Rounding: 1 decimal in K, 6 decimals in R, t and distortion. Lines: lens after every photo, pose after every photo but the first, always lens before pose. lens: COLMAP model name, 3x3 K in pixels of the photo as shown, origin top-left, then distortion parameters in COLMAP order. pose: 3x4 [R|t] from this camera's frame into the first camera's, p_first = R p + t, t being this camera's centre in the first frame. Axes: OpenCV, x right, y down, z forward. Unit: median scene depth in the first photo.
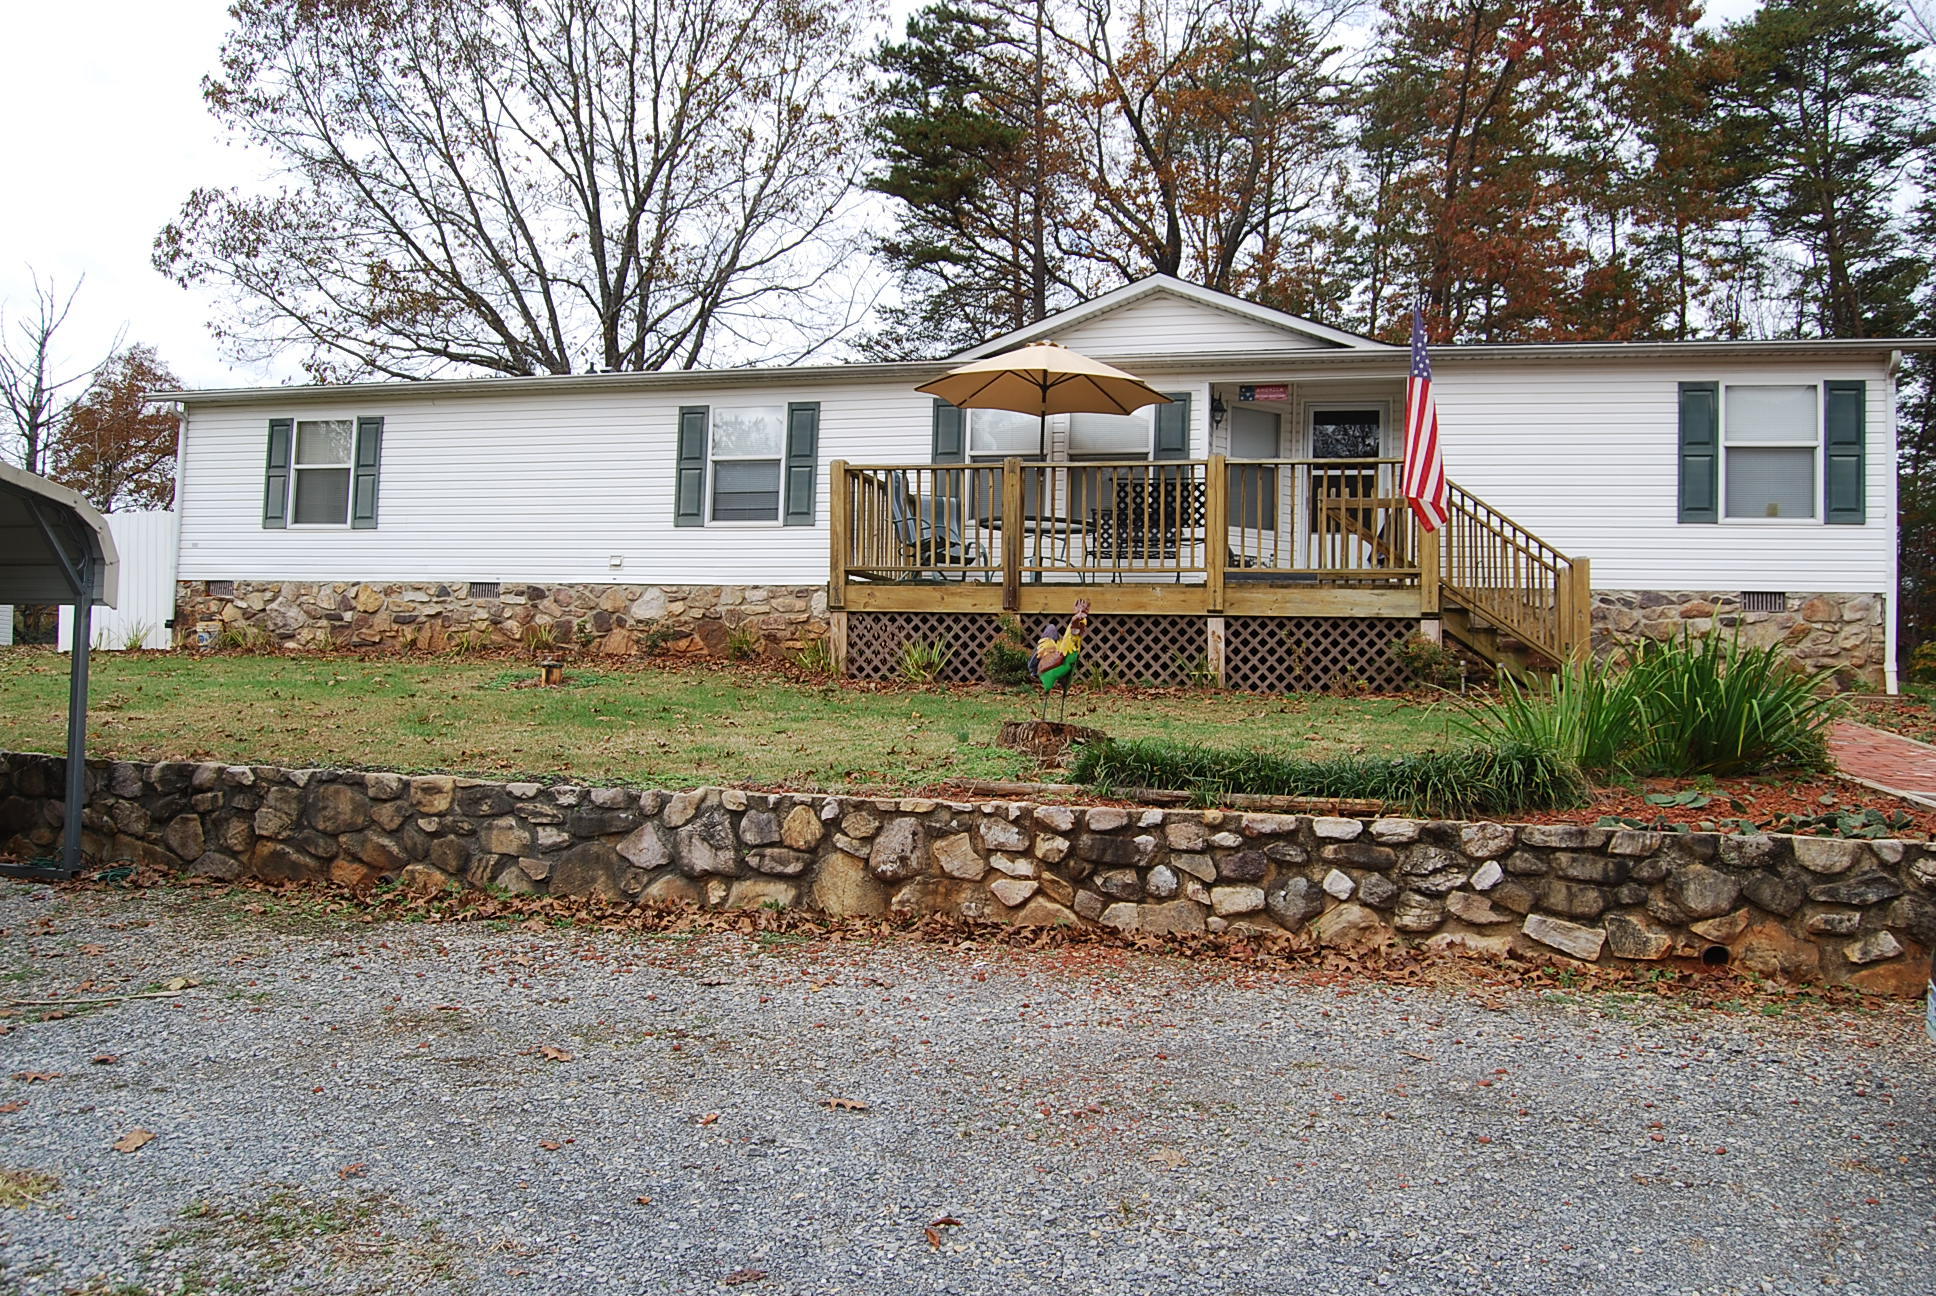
lens RADIAL K [[1509.1, 0, 1034.7], [0, 1509.1, 642.7], [0, 0, 1]] dist [-0.095198, 0.037949]
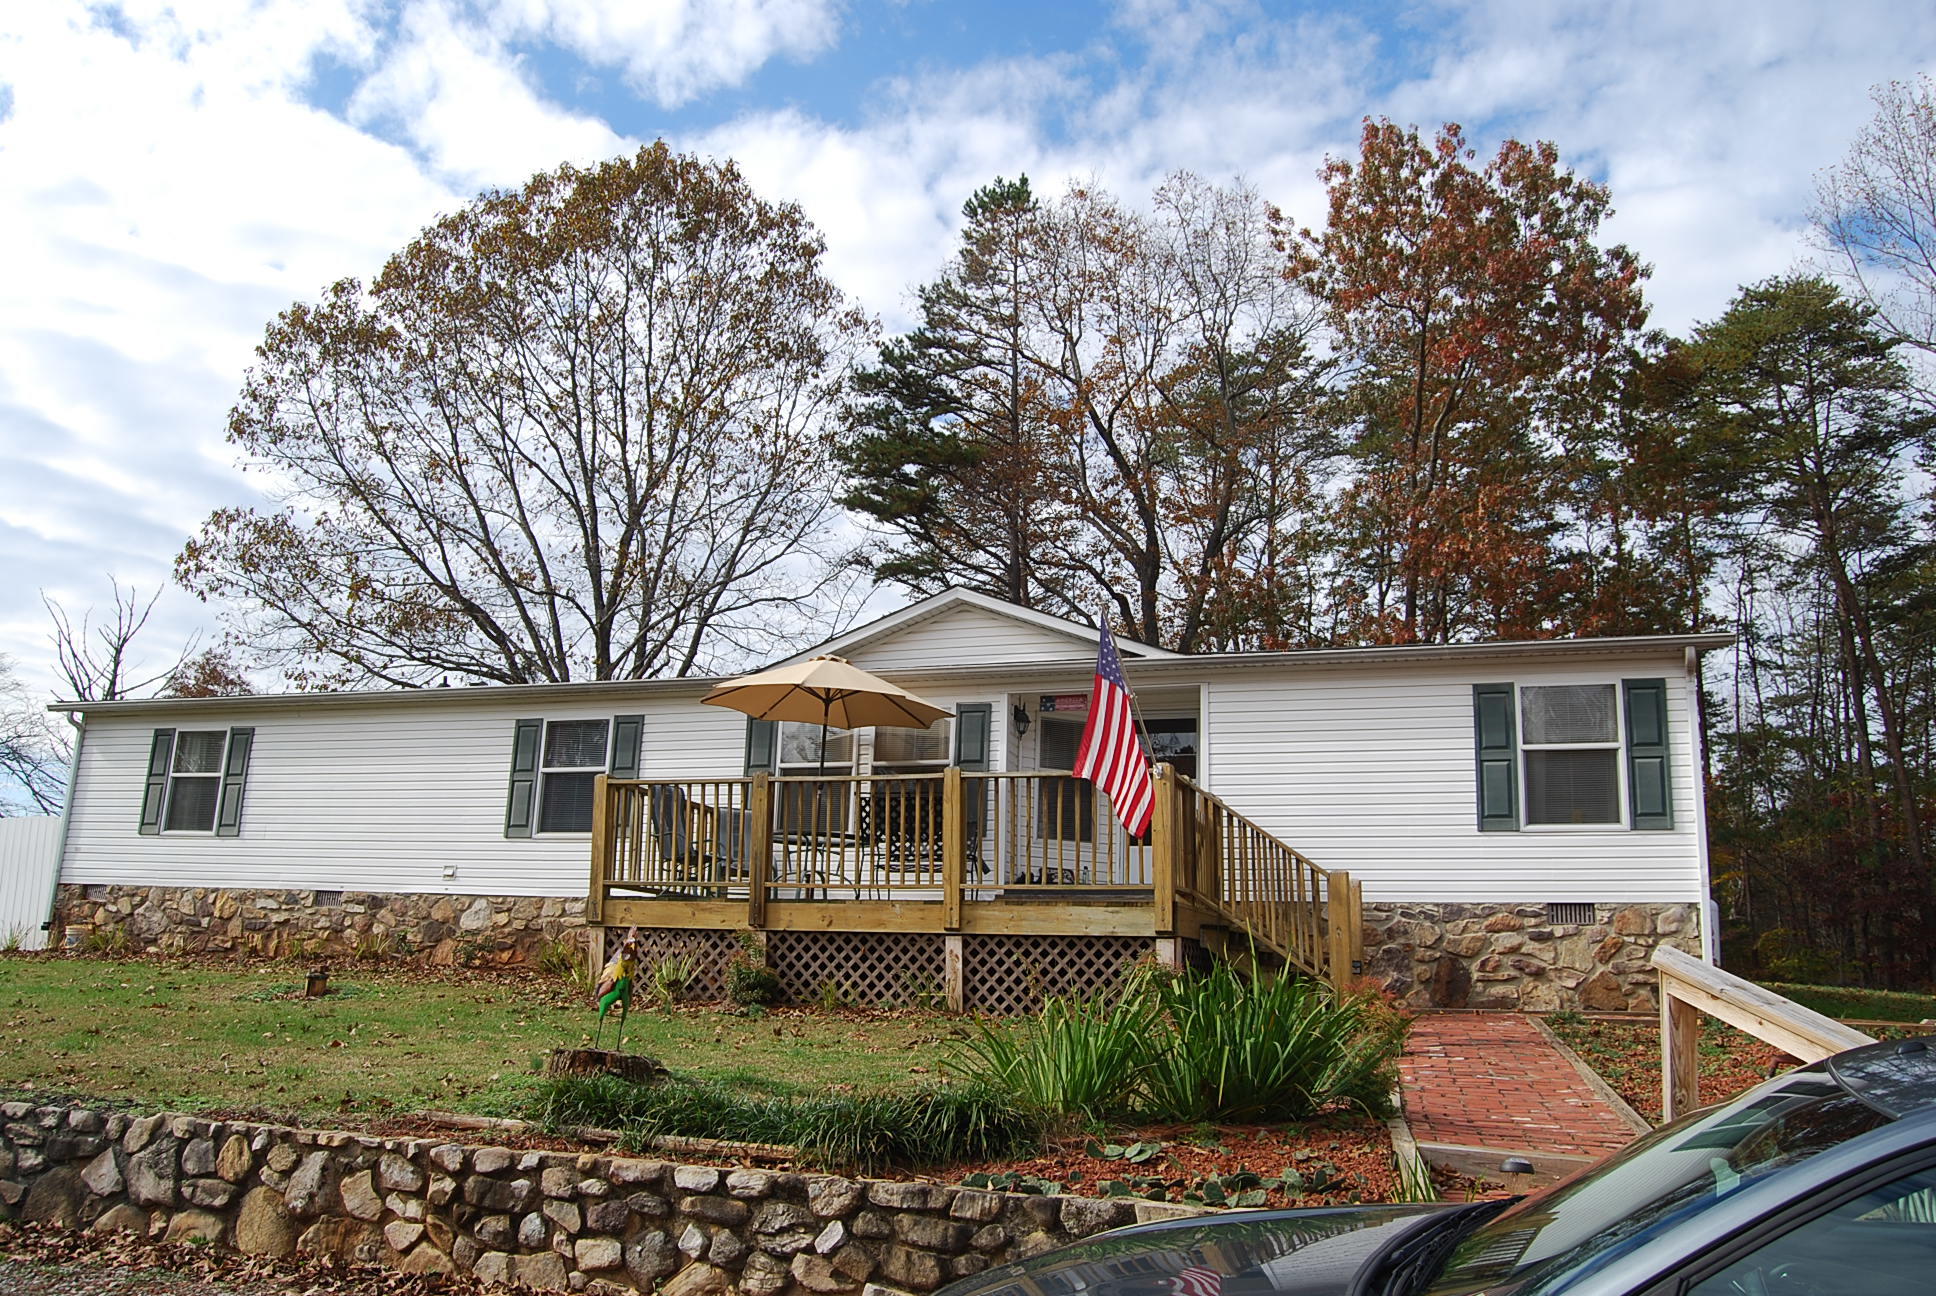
lens RADIAL K [[1509.1, 0, 973.8], [0, 1509.1, 639.8], [0, 0, 1]] dist [-0.095198, 0.037949]
pose [[0.997358, -0.012506, -0.071554, 0.164422], [-0.002116, 0.979648, -0.200710, -0.007396], [0.072608, 0.200332, 0.977034, 0.014196]]
